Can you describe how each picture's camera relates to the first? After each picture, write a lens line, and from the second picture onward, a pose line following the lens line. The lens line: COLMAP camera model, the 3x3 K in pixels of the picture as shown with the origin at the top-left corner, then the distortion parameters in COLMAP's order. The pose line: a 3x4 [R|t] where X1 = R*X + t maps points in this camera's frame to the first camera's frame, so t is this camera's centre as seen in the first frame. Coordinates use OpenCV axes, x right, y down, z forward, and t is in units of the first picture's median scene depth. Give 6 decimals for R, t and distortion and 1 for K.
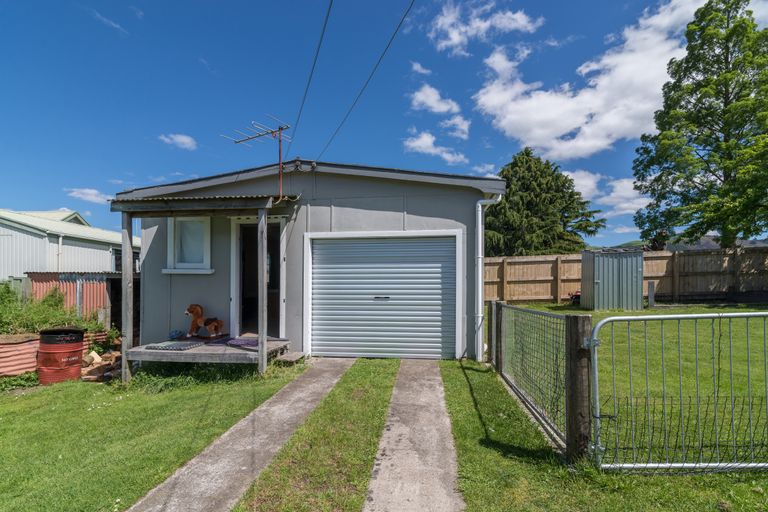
lens RADIAL K [[370.0, 0, 373.7], [0, 370.0, 285.3], [0, 0, 1]] dist [-0.000390, 0.000204]
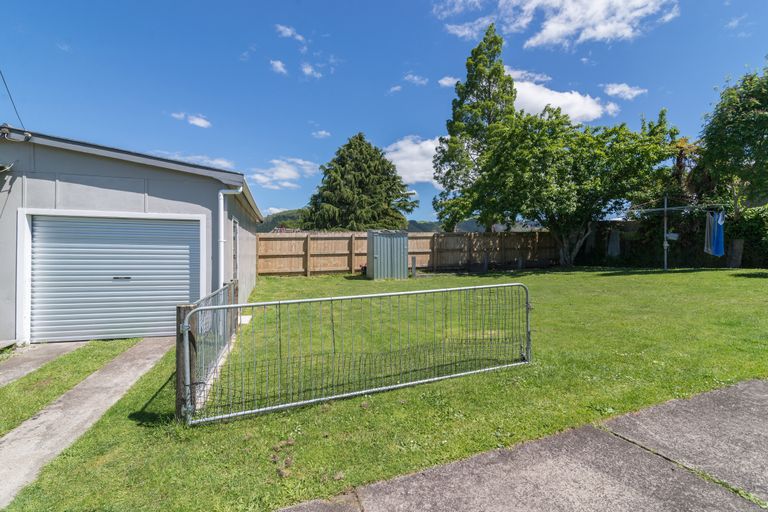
lens RADIAL K [[353.8, 0, 379.7], [0, 353.8, 252.5], [0, 0, 1]] dist [0.000385, 0.000679]
pose [[0.914098, 0.009181, 0.405388, 0.109030], [-0.009870, 0.999951, -0.000391, -0.016716], [-0.405372, -0.003644, 0.914144, -0.059883]]
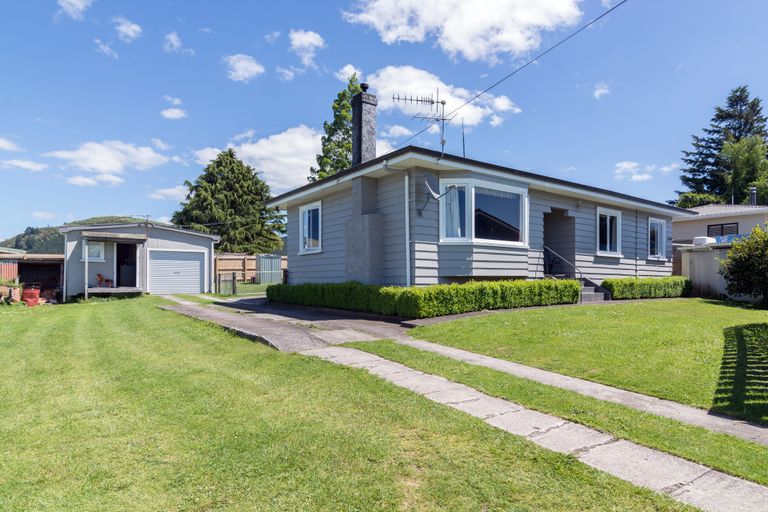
lens RADIAL K [[458.9, 0, 375.3], [0, 458.9, 287.3], [0, 0, 1]] dist [0.036805, 0.001153]
pose [[0.769775, -0.007753, 0.638268, -0.433731], [-0.003347, 0.999863, 0.016181, 0.033785], [-0.638306, -0.014592, 0.769644, -1.090116]]
